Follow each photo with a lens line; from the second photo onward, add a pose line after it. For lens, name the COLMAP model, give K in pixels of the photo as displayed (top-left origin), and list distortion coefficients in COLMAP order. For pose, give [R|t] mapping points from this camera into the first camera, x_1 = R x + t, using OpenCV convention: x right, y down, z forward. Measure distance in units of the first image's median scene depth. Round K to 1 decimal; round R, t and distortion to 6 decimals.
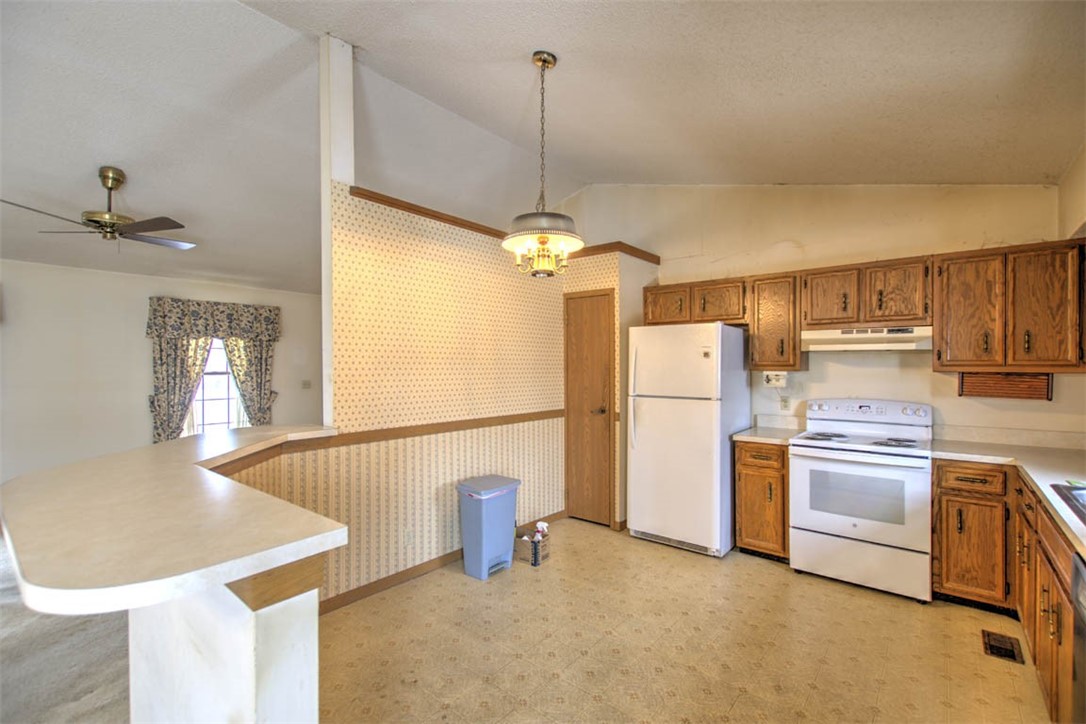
lens RADIAL K [[477.6, 0, 547.5], [0, 477.6, 363.3], [0, 0, 1]] dist [0.002643, -0.000457]
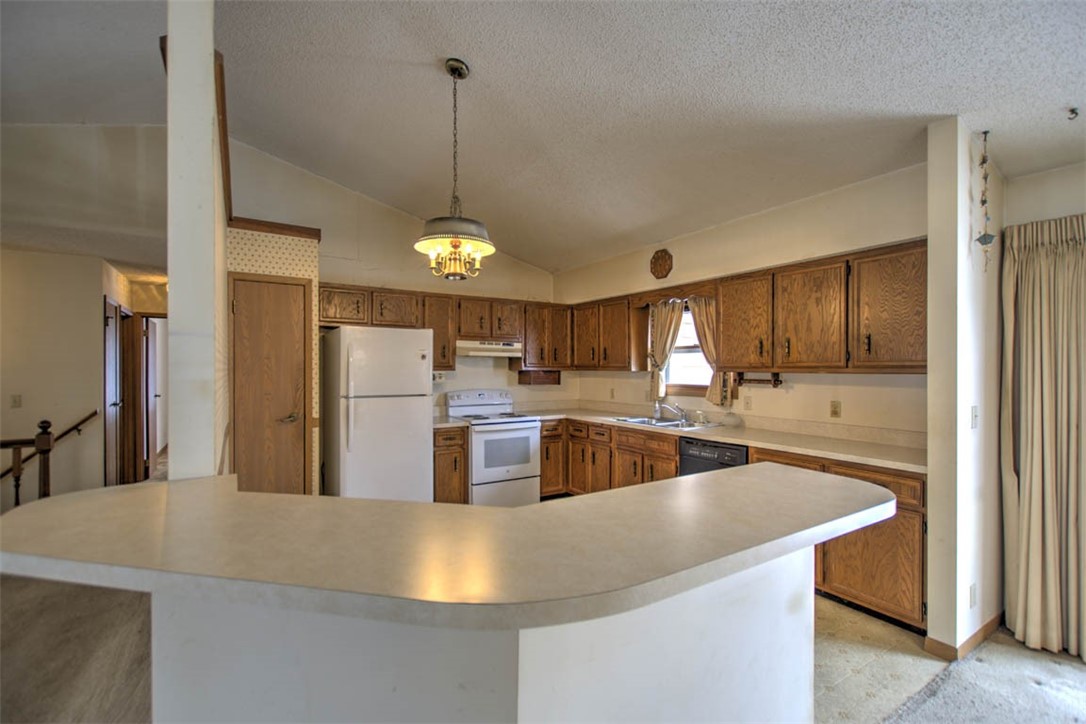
lens RADIAL K [[477.6, 0, 539.8], [0, 477.6, 368.5], [0, 0, 1]] dist [0.002643, -0.000457]
pose [[0.324978, -0.001590, 0.945720, -0.707481], [-0.005613, 0.999978, 0.003610, 0.004518], [-0.945705, -0.006481, 0.324962, 0.379595]]
